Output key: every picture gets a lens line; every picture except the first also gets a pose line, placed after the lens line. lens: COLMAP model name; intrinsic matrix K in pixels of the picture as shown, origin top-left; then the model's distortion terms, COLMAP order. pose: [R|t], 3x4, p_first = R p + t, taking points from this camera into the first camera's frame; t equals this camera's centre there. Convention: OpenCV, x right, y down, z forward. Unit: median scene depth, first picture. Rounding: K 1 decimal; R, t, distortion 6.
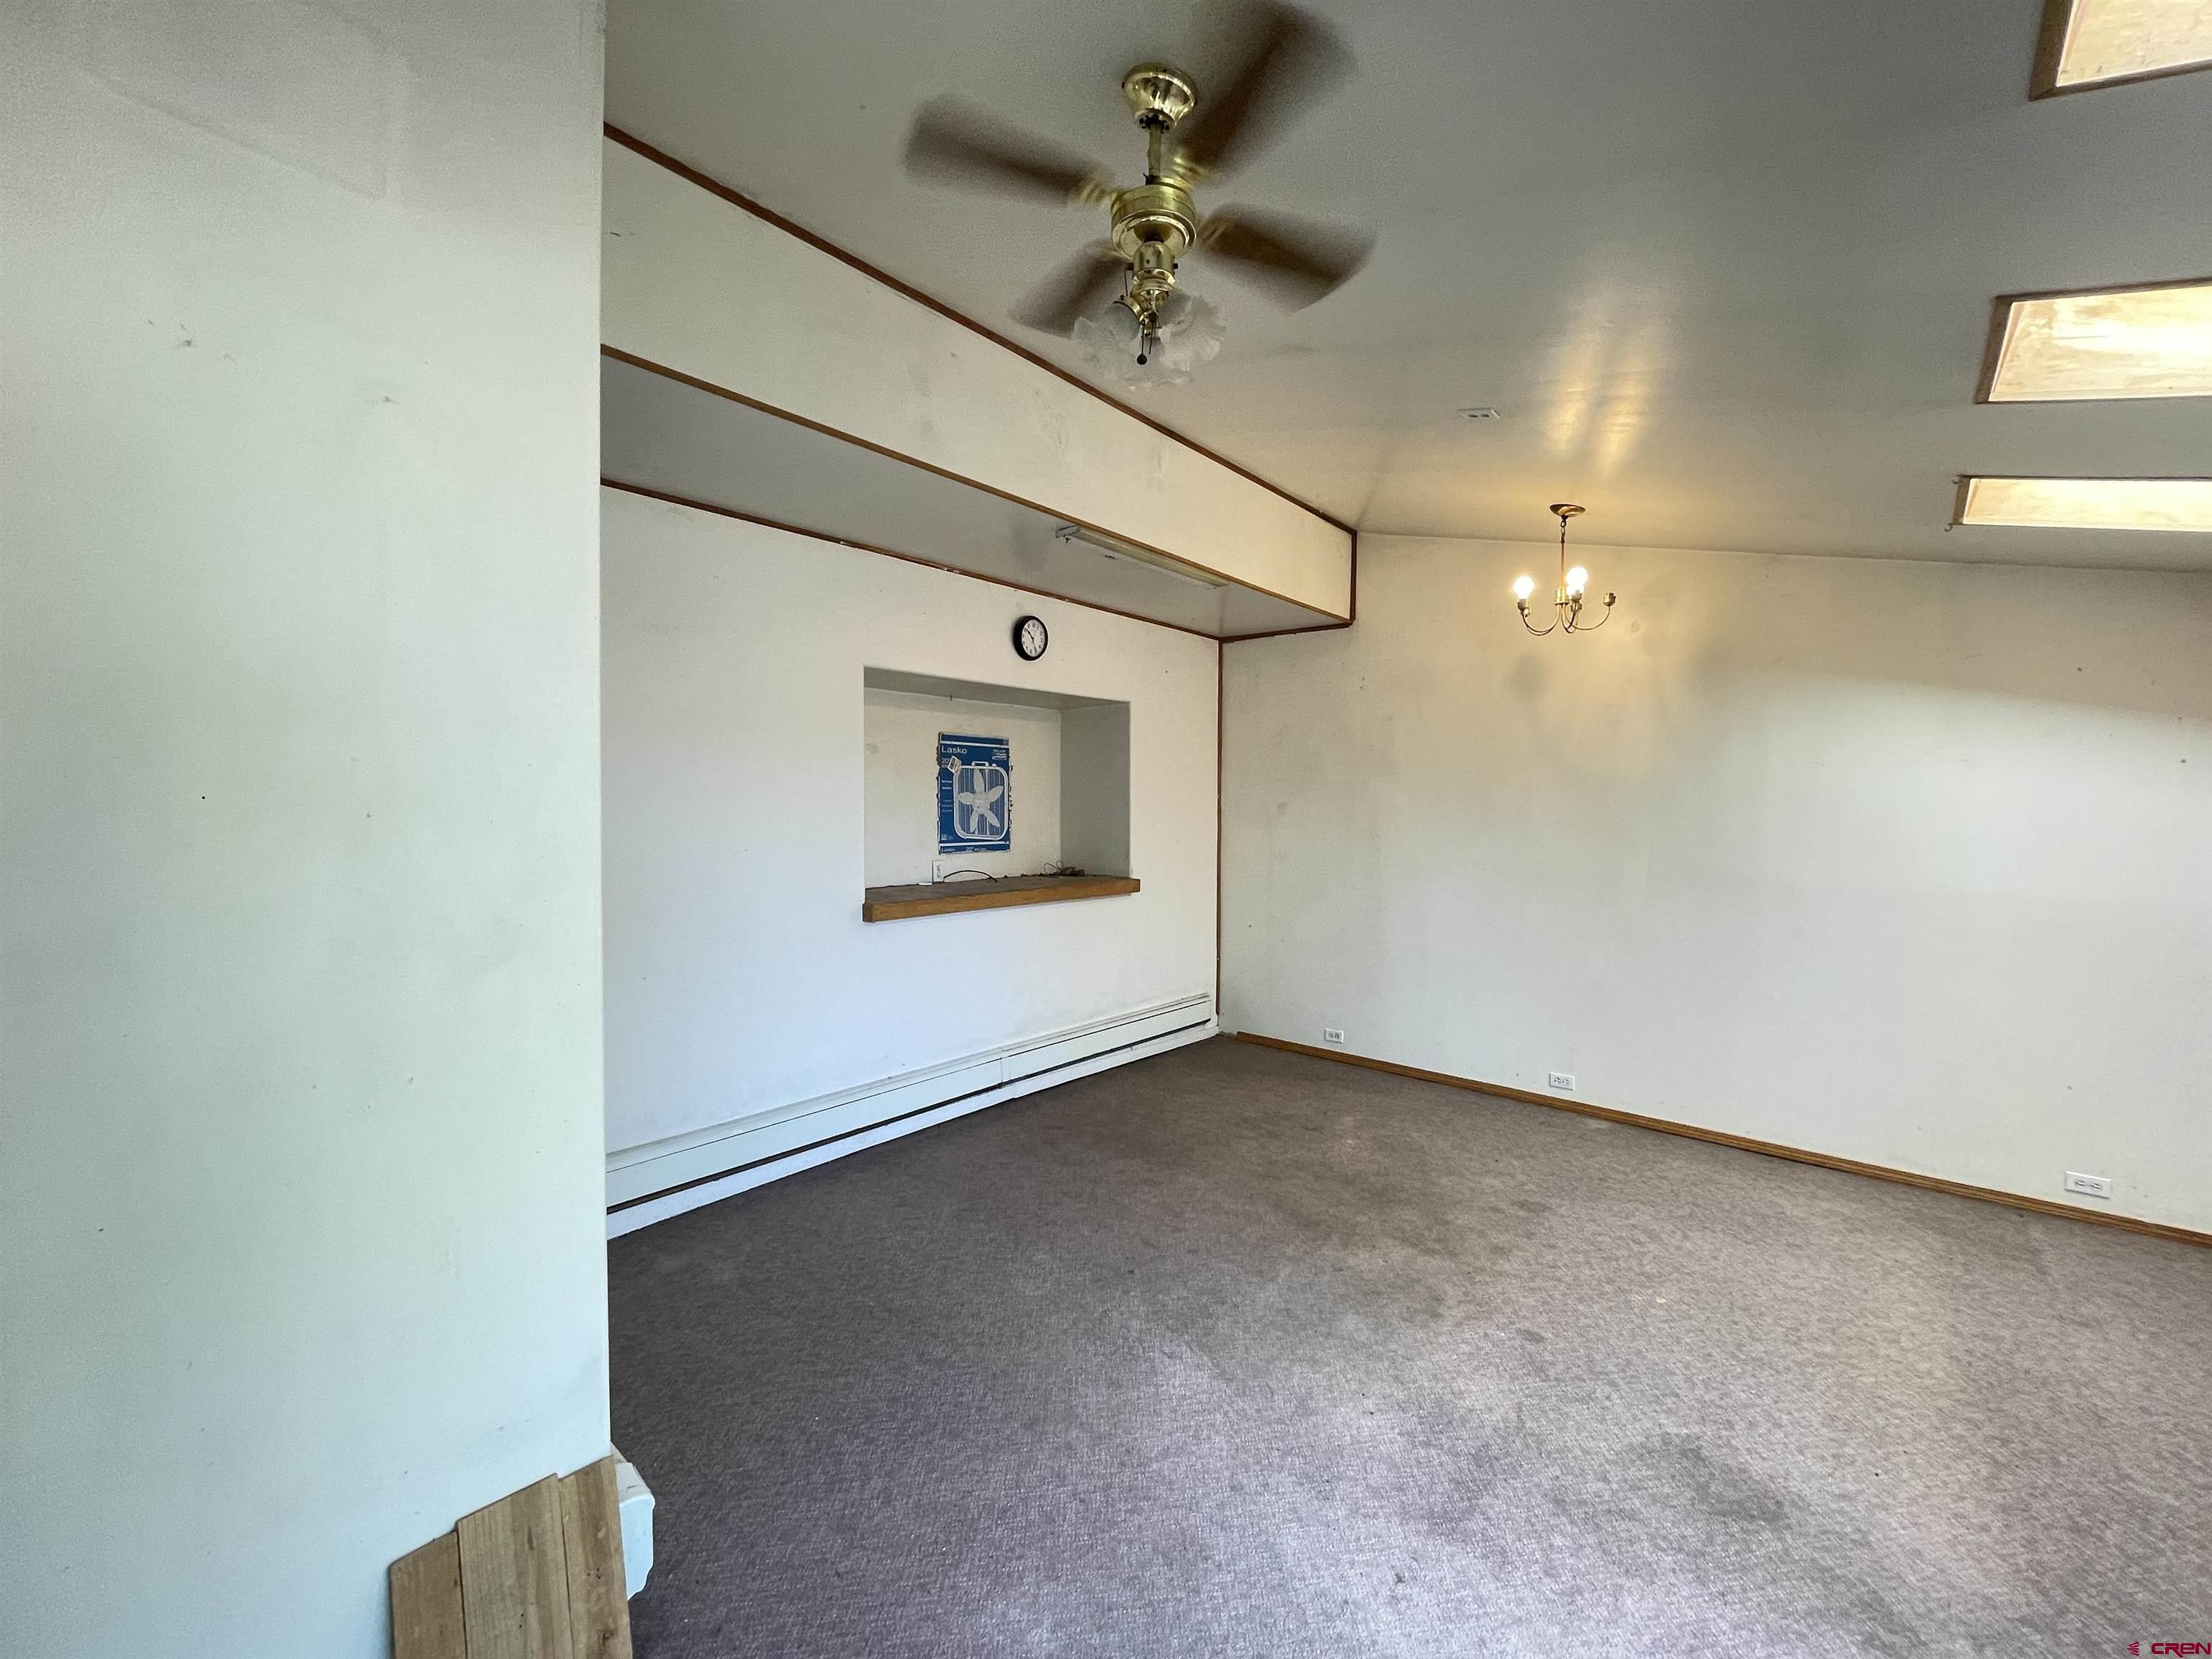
lens RADIAL K [[901.0, 0, 1096.7], [0, 901.0, 822.5], [0, 0, 1]] dist [-0.000815, -0.000095]
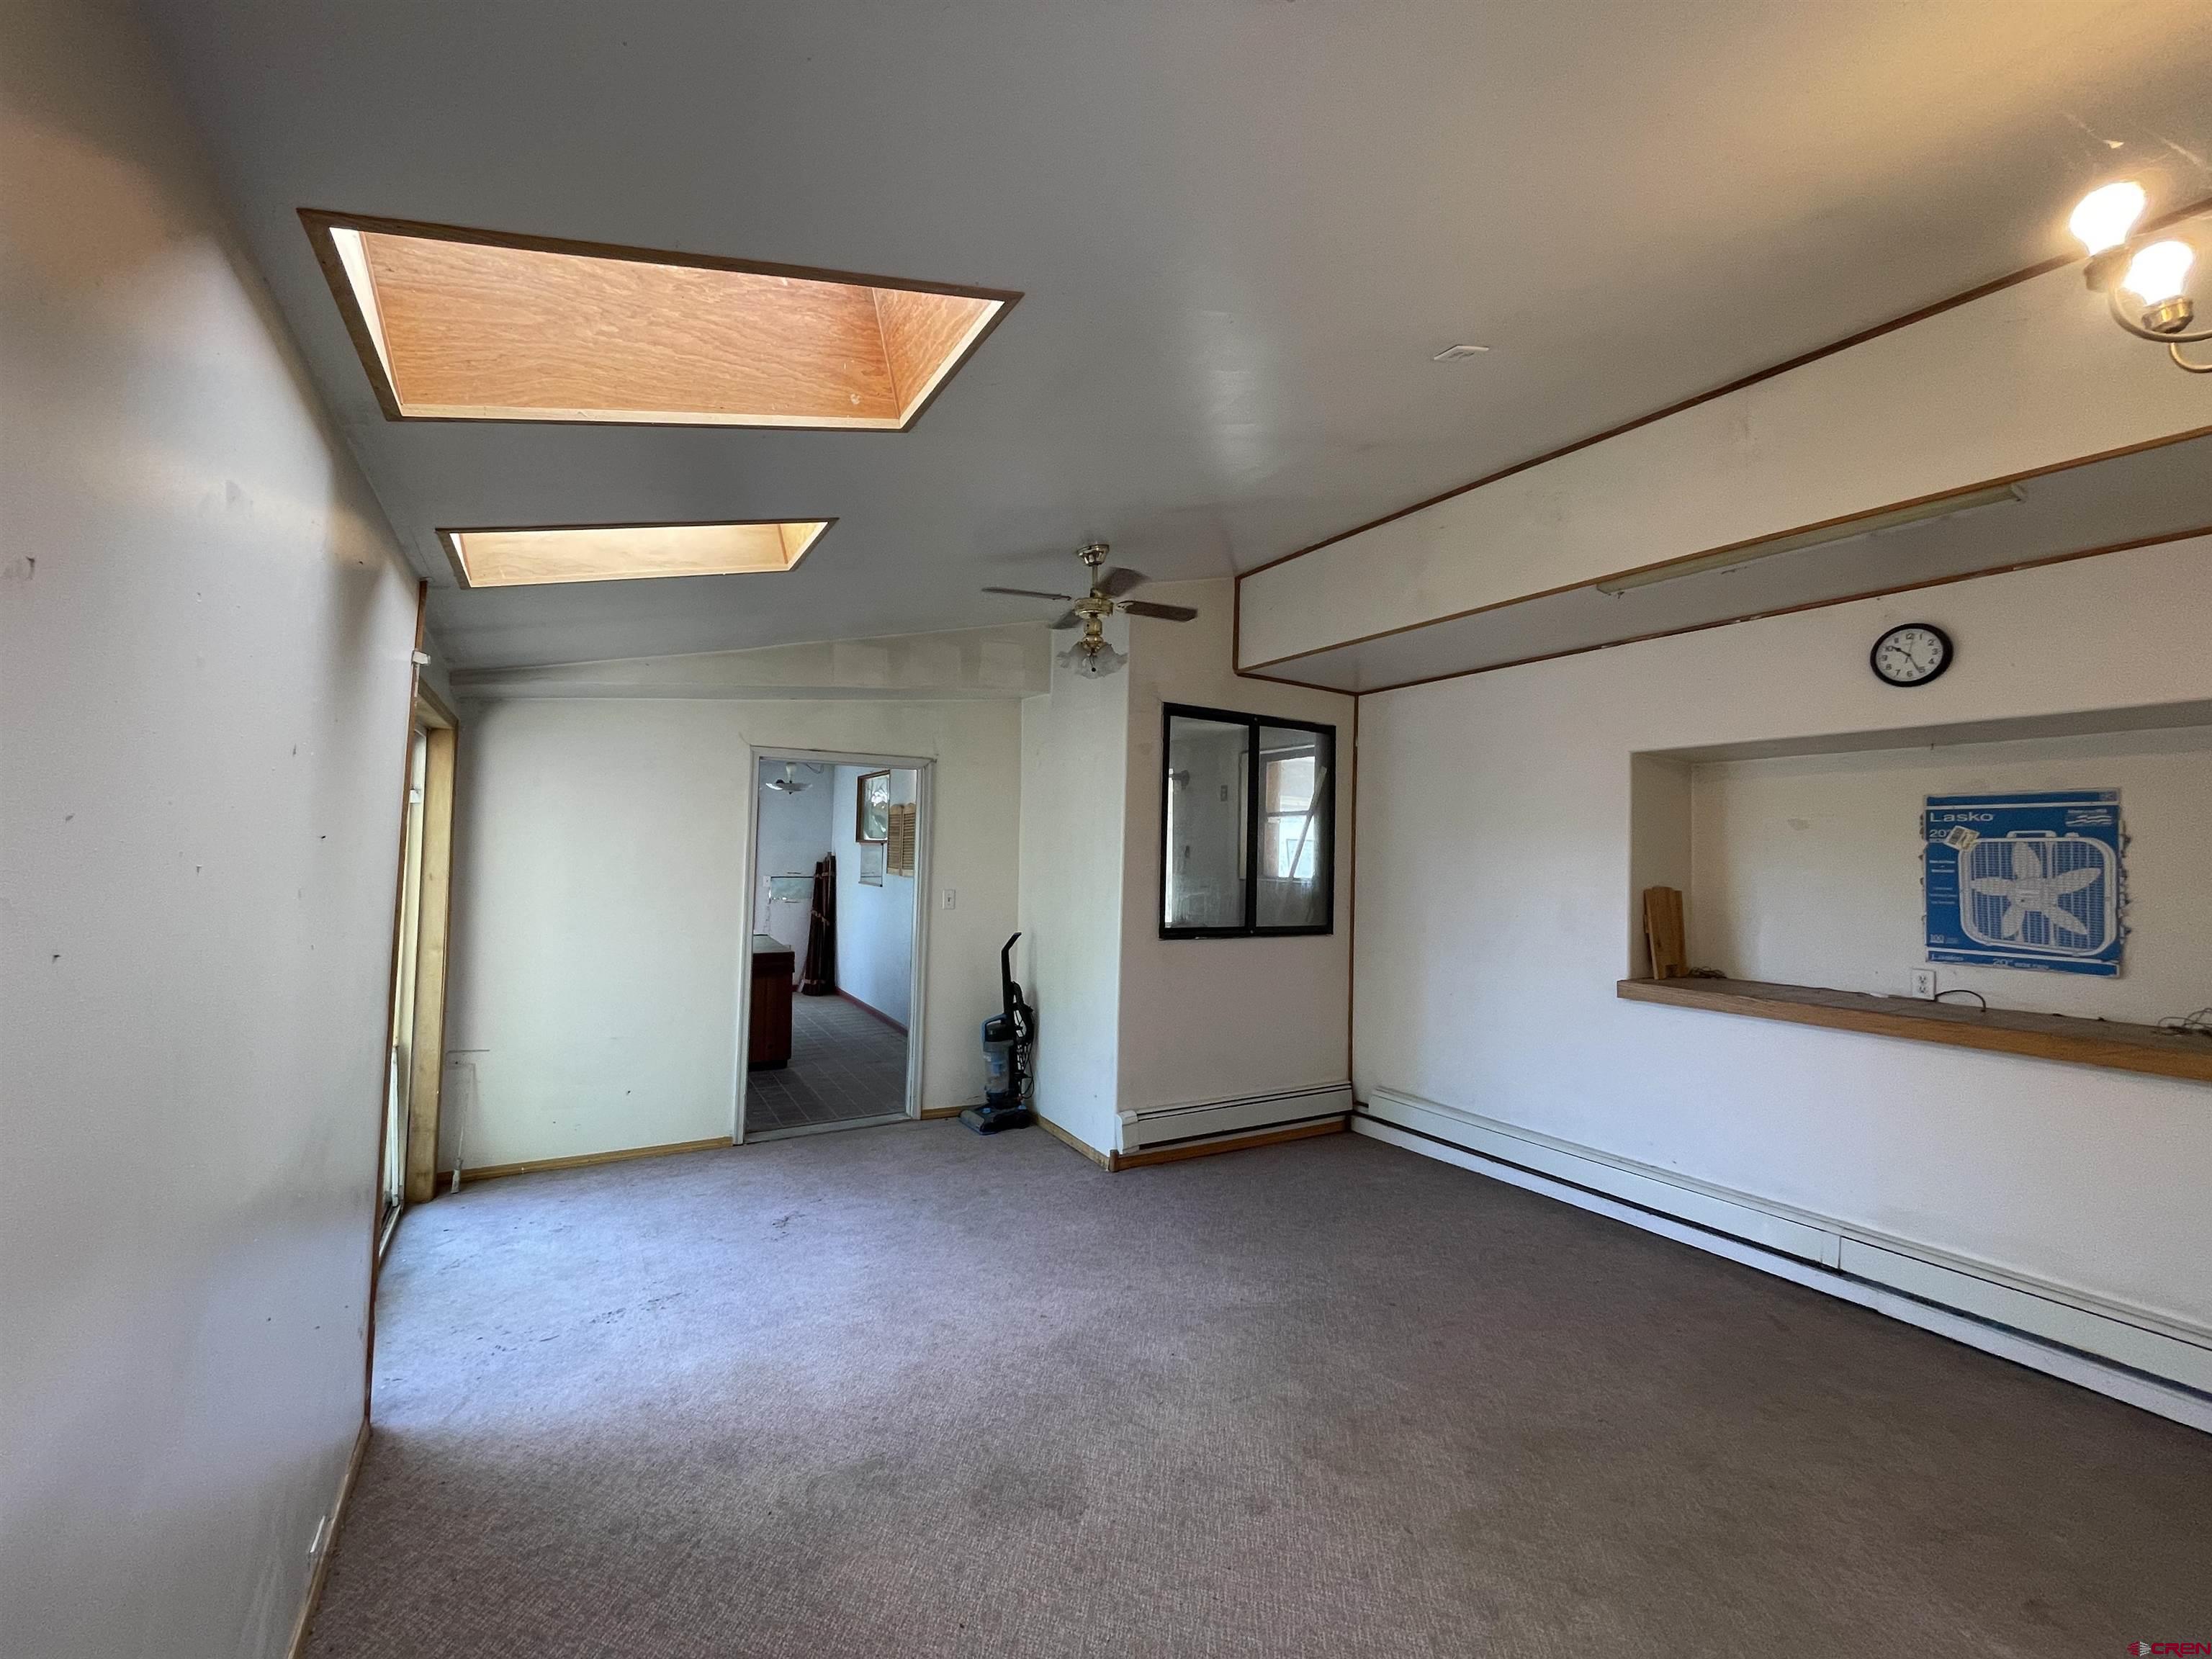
lens RADIAL K [[888.5, 0, 1103.3], [0, 888.5, 824.3], [0, 0, 1]] dist [-0.000178, -0.000316]
pose [[-0.300287, -0.051443, -0.952461, 0.715588], [-0.046461, 0.998148, -0.039263, -0.016489], [0.952717, 0.032462, -0.302121, 0.576336]]
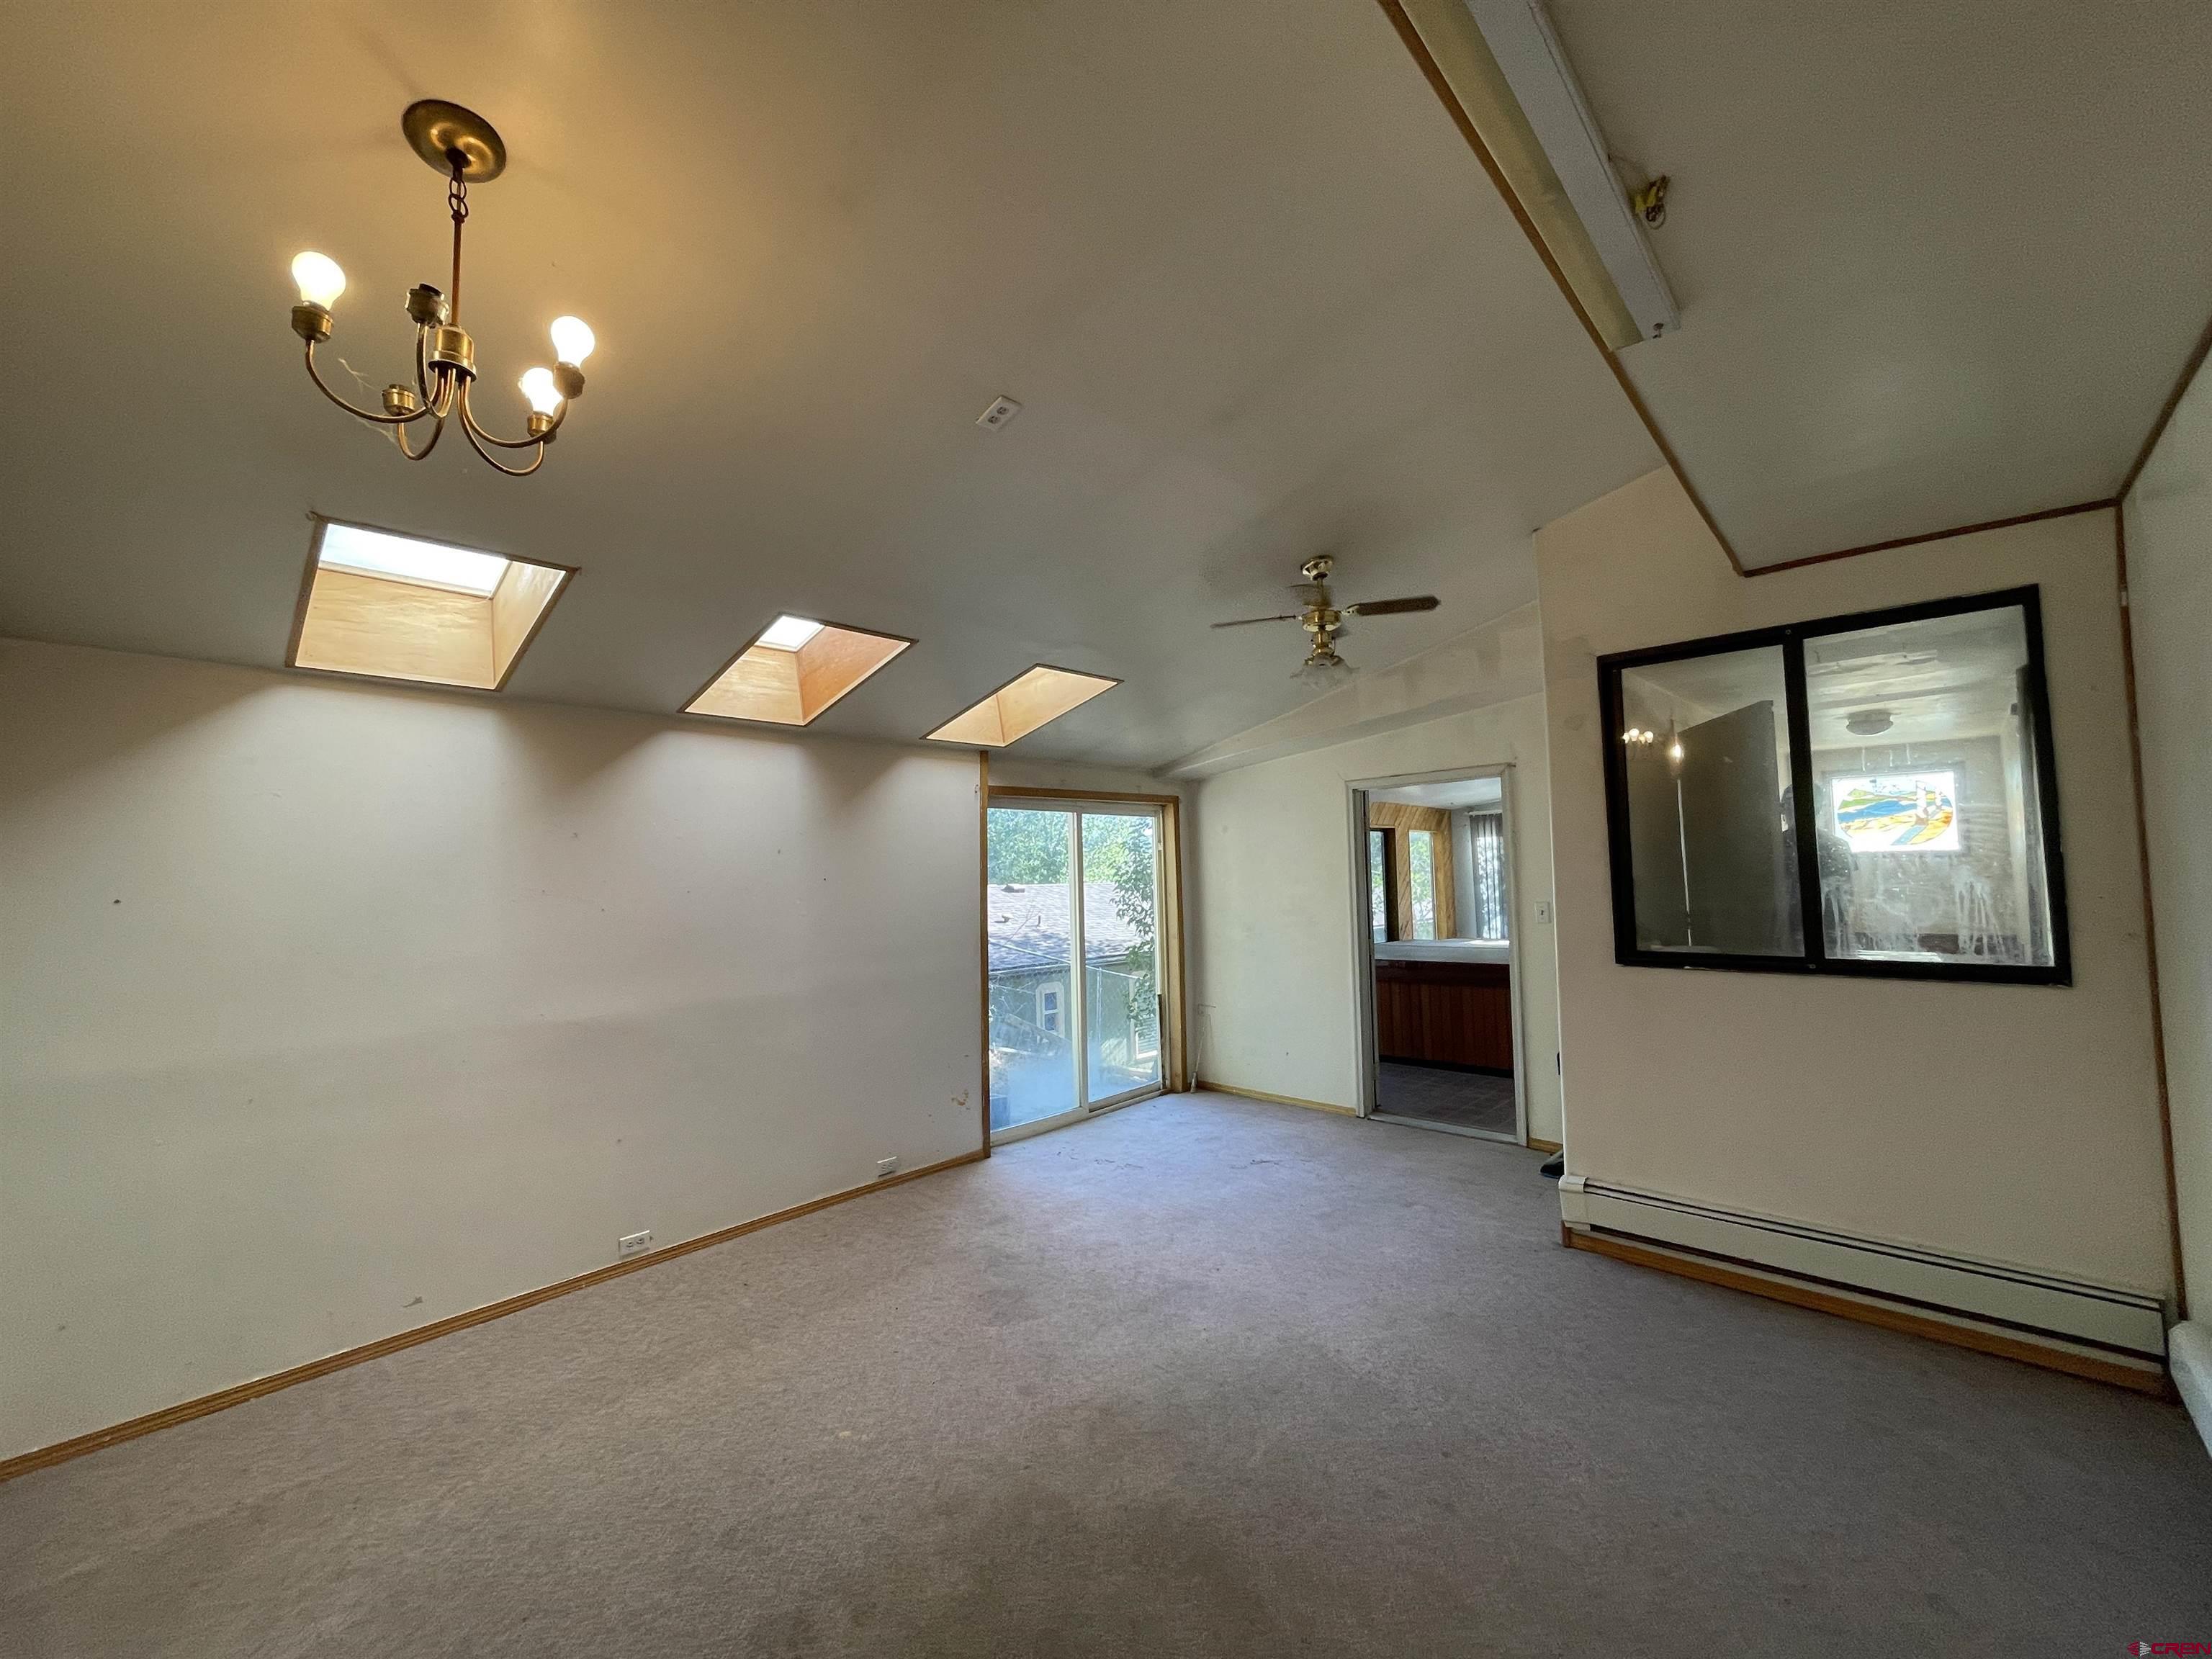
lens RADIAL K [[888.5, 0, 1103.3], [0, 888.5, 824.3], [0, 0, 1]] dist [-0.000178, -0.000316]
pose [[-0.999572, 0.015635, 0.024711, 0.189580], [0.014700, 0.999185, -0.037581, -0.027111], [-0.025279, -0.037201, -0.998988, 1.086421]]
